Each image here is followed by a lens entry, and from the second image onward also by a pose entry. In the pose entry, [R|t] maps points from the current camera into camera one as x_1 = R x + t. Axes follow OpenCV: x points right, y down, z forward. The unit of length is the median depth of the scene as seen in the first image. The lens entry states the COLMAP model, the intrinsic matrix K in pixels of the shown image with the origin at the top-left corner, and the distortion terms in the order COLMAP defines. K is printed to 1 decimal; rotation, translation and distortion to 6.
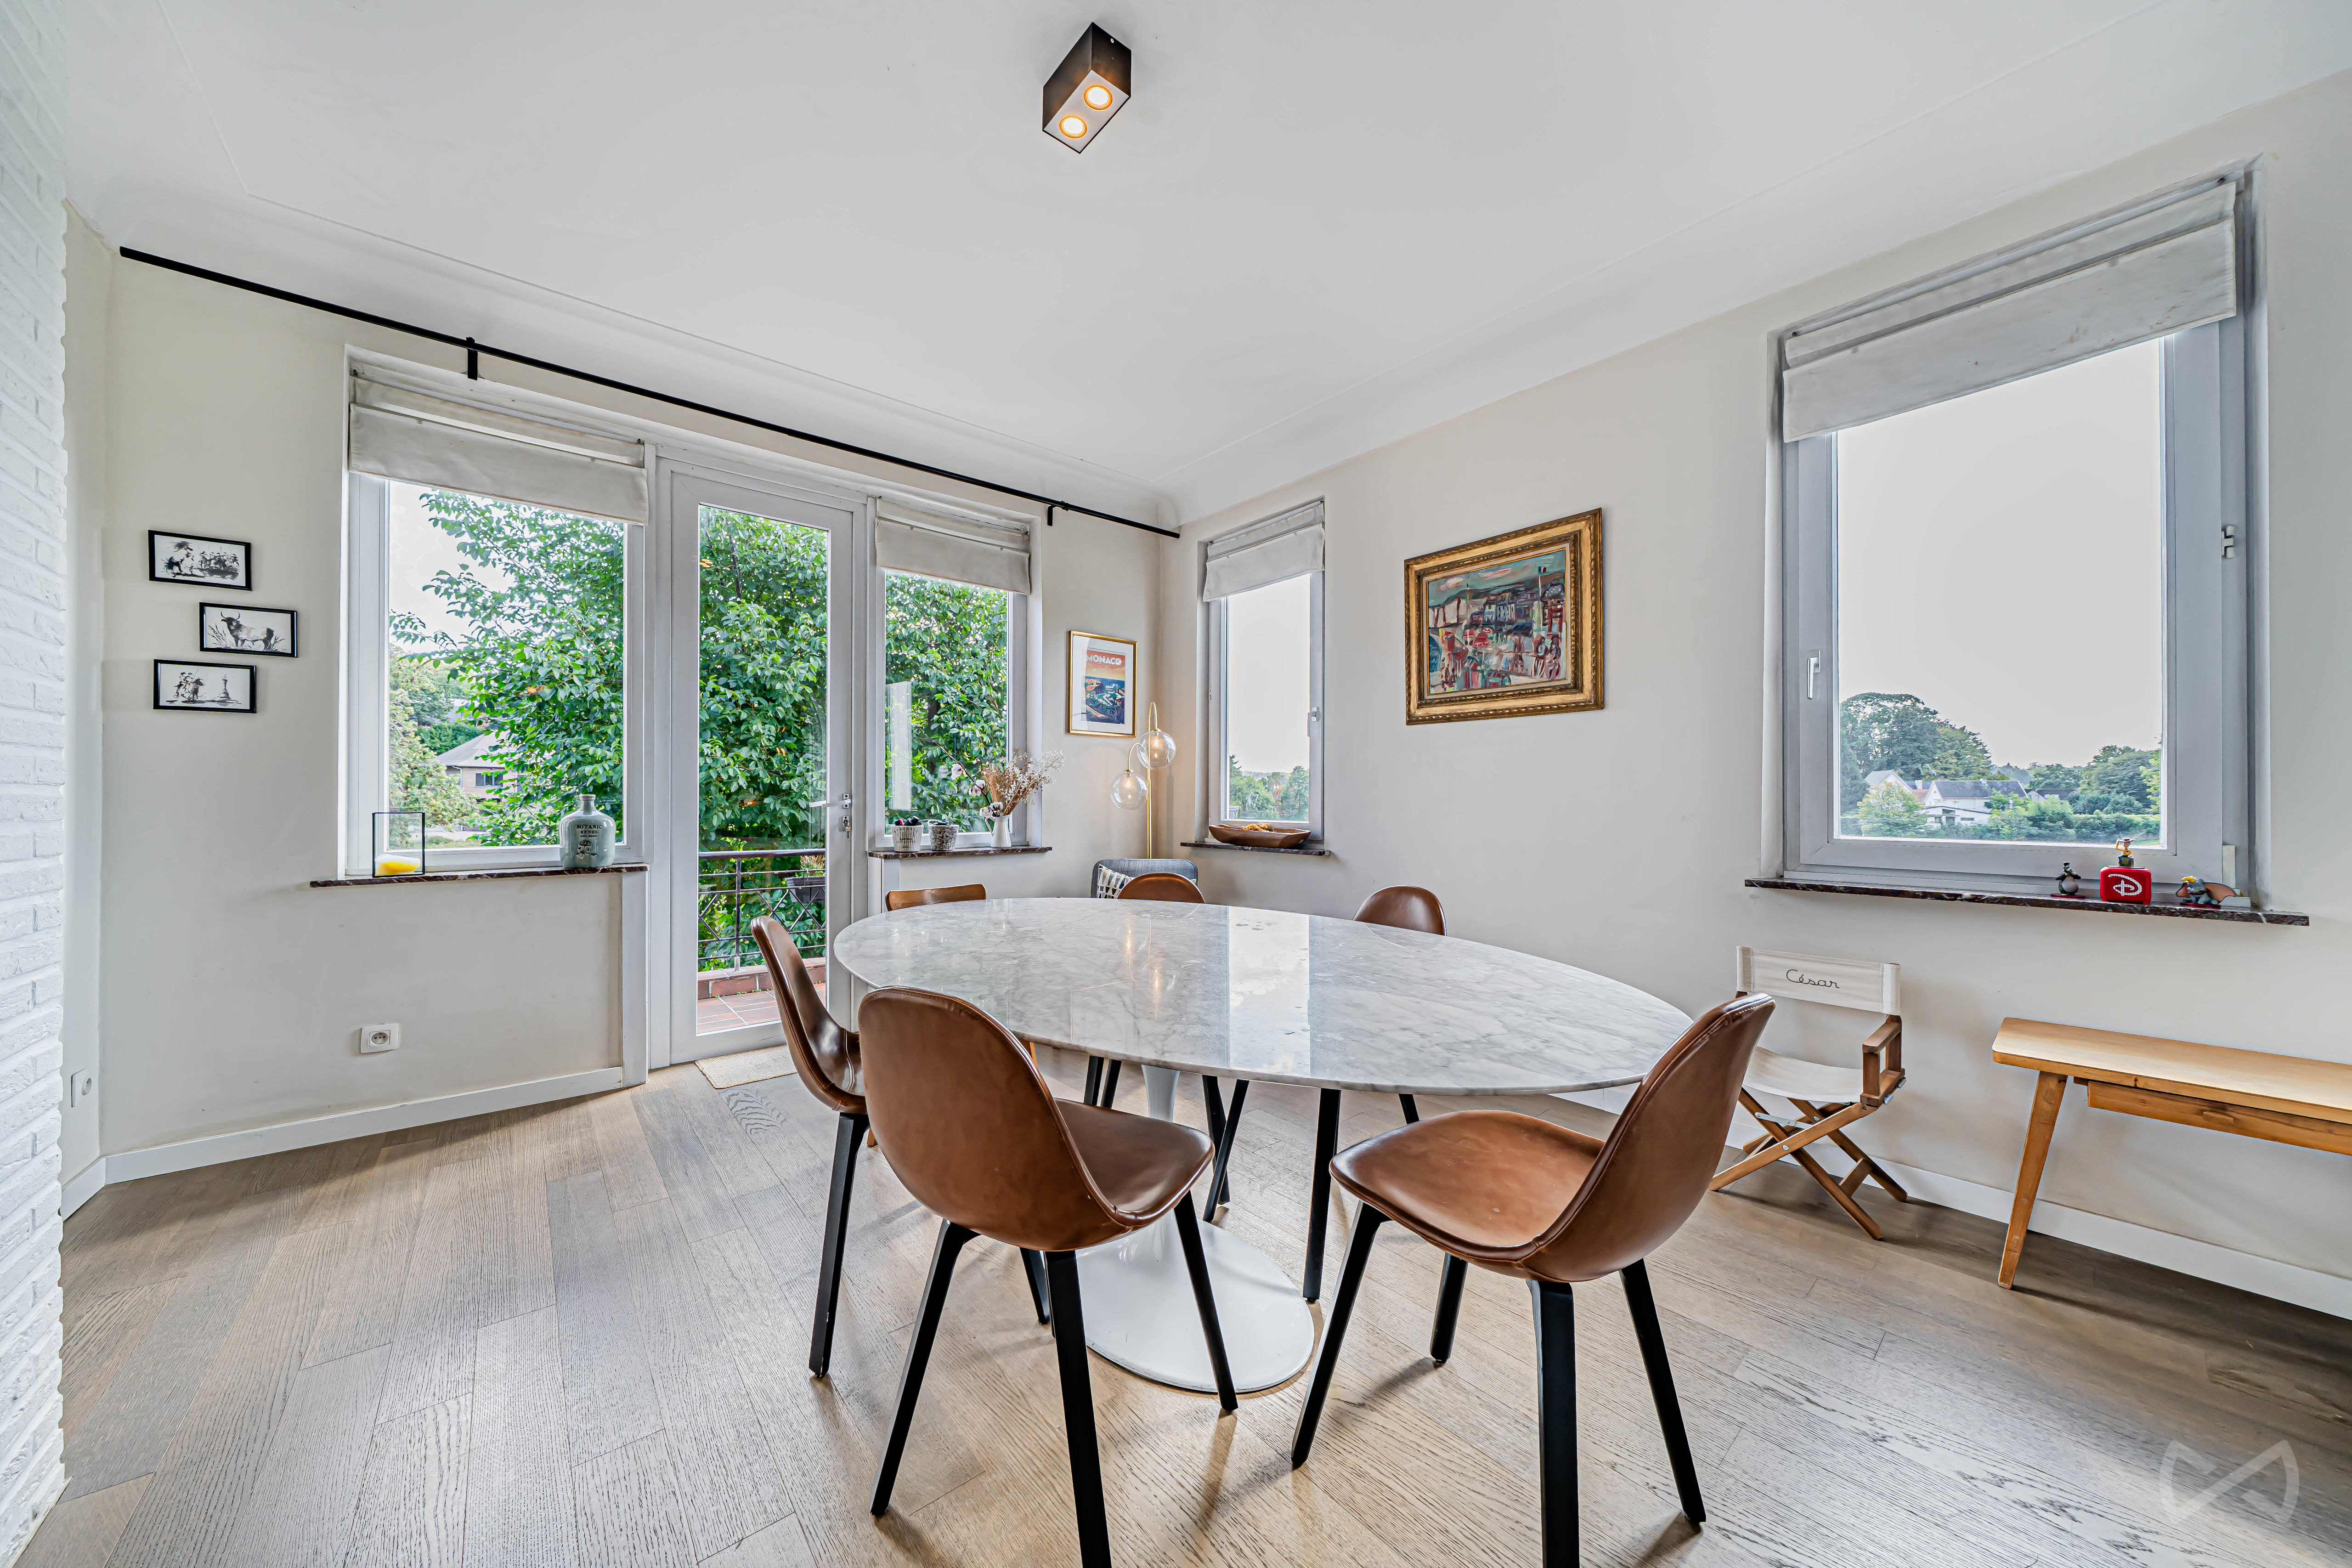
lens RADIAL K [[795.6, 0, 1171.1], [0, 795.6, 789.9], [0, 0, 1]] dist [-0.001888, -0.000163]
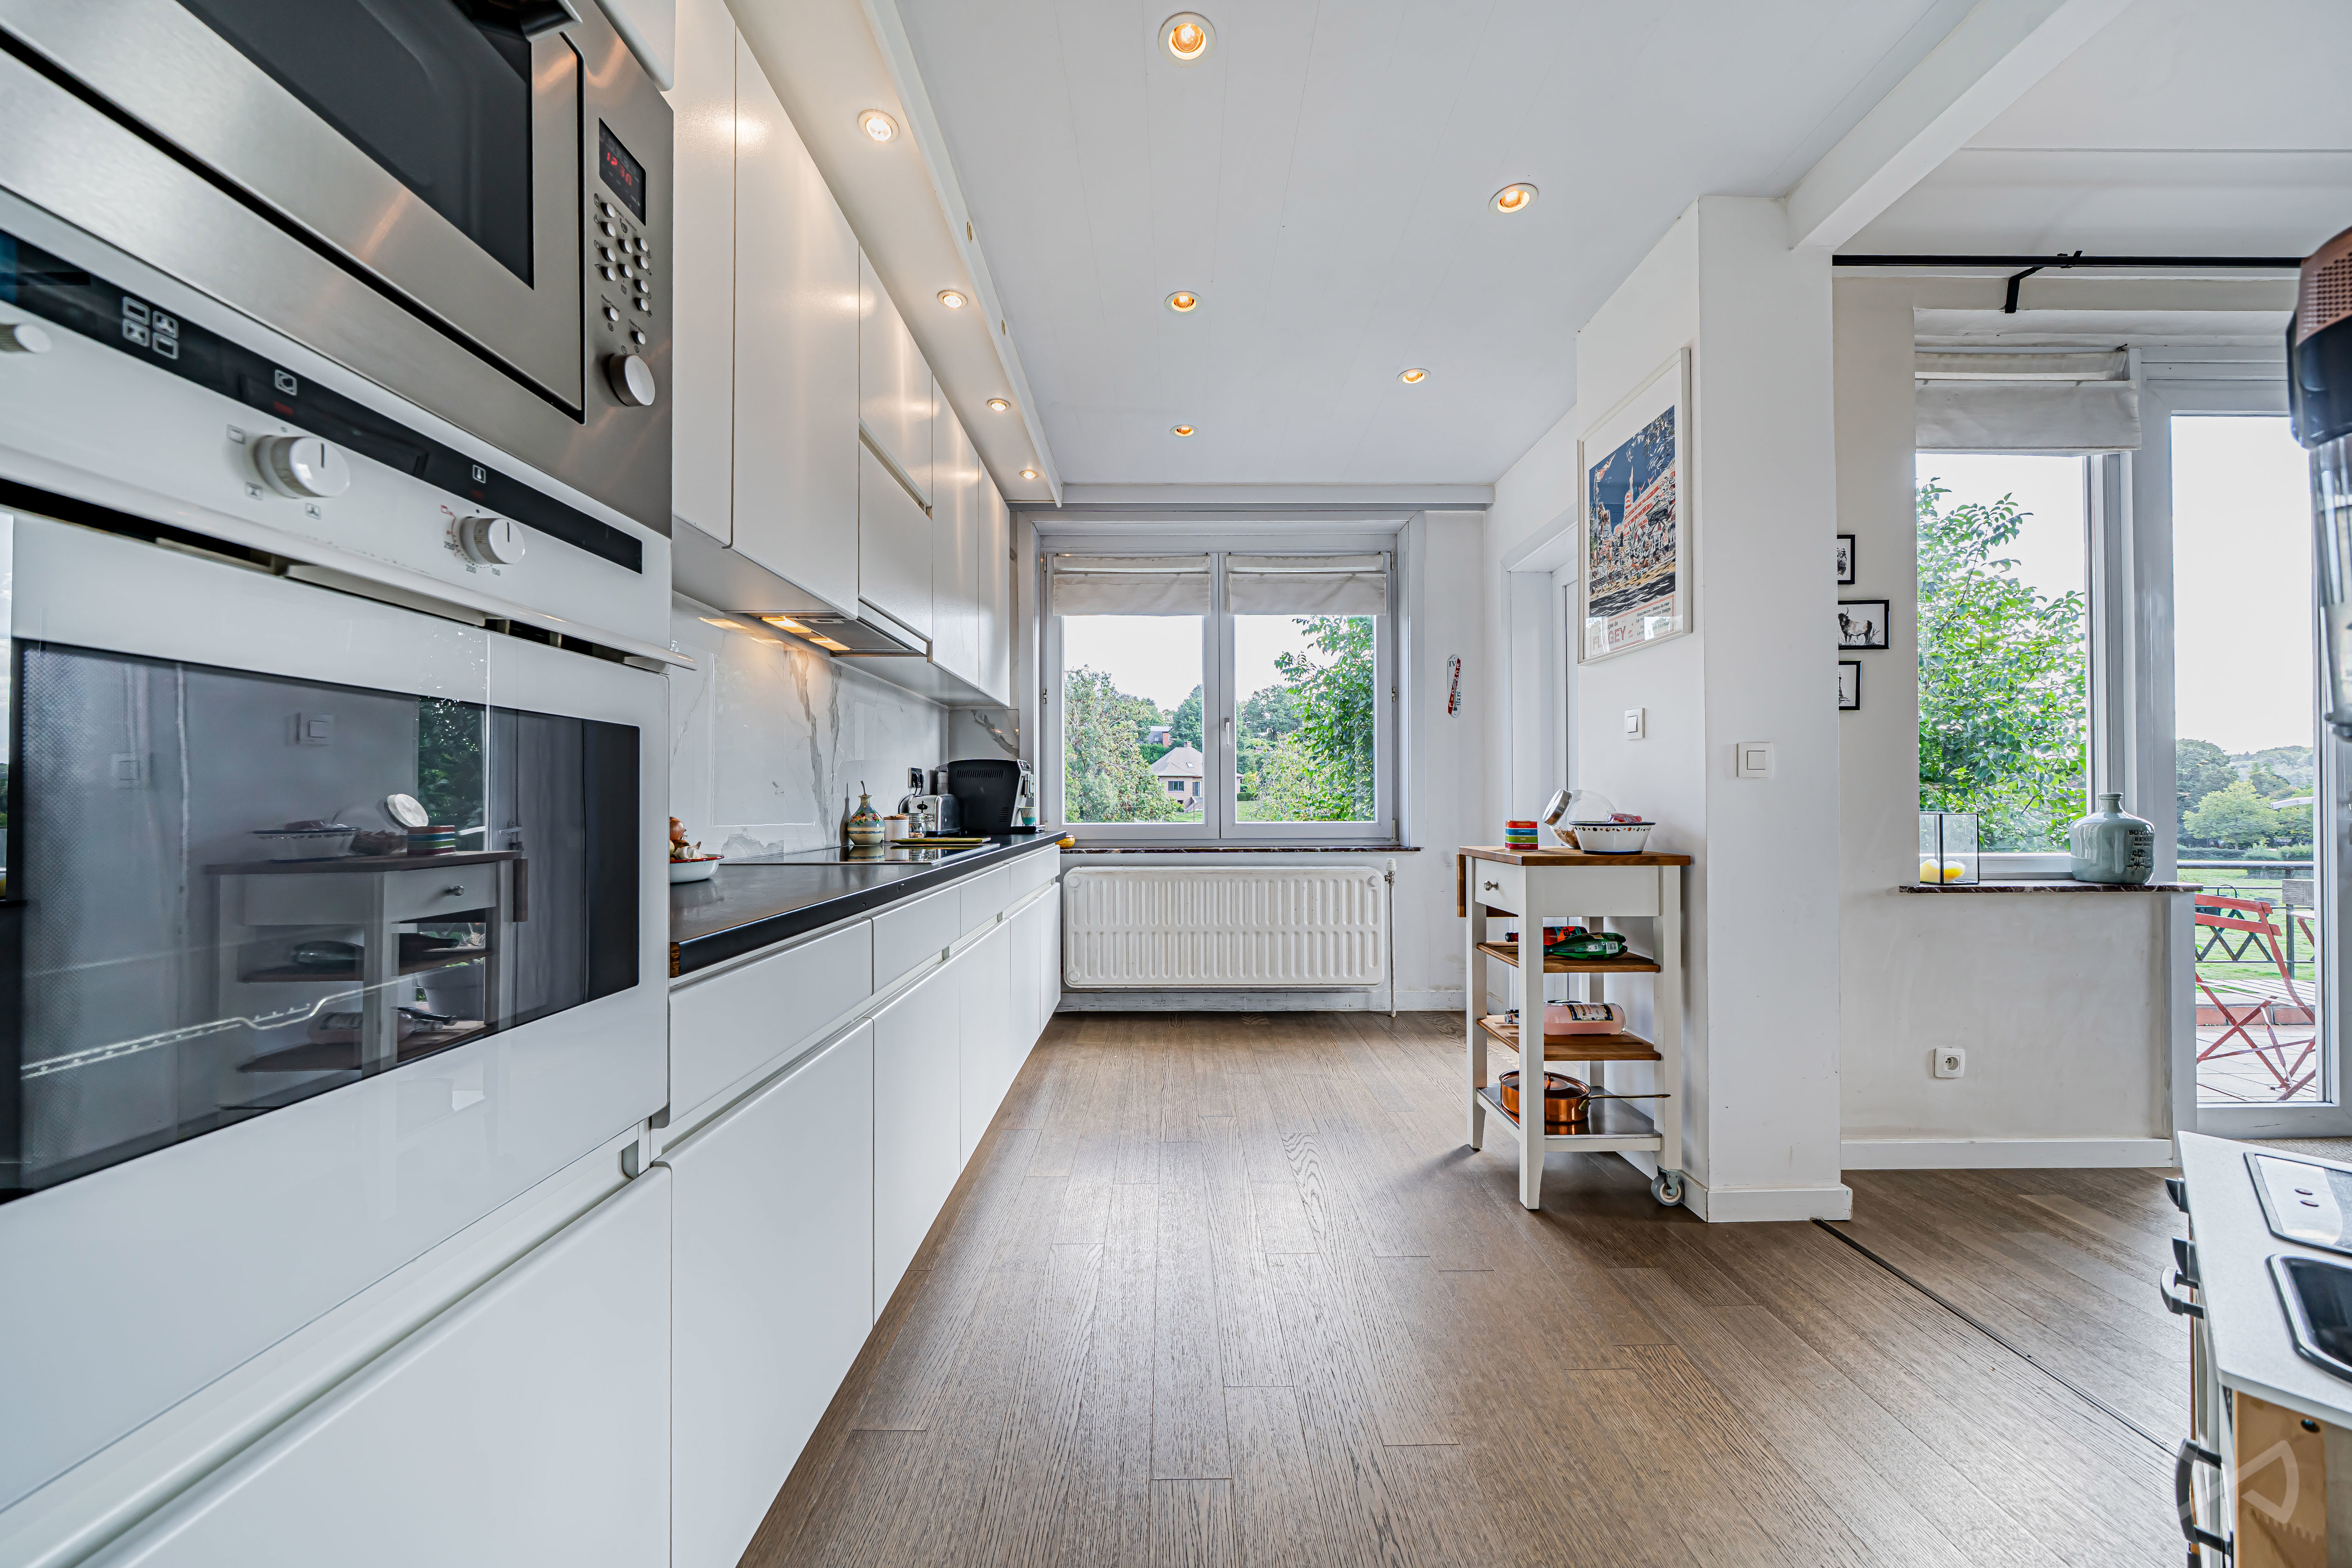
lens RADIAL K [[795.4, 0, 1171.1], [0, 795.4, 789.9], [0, 0, 1]] dist [-0.001888, -0.000163]
pose [[0.769770, -0.008067, -0.638271, -0.476996], [0.006646, 0.999967, -0.004623, -0.000180], [0.638287, -0.000683, 0.769798, -0.113811]]
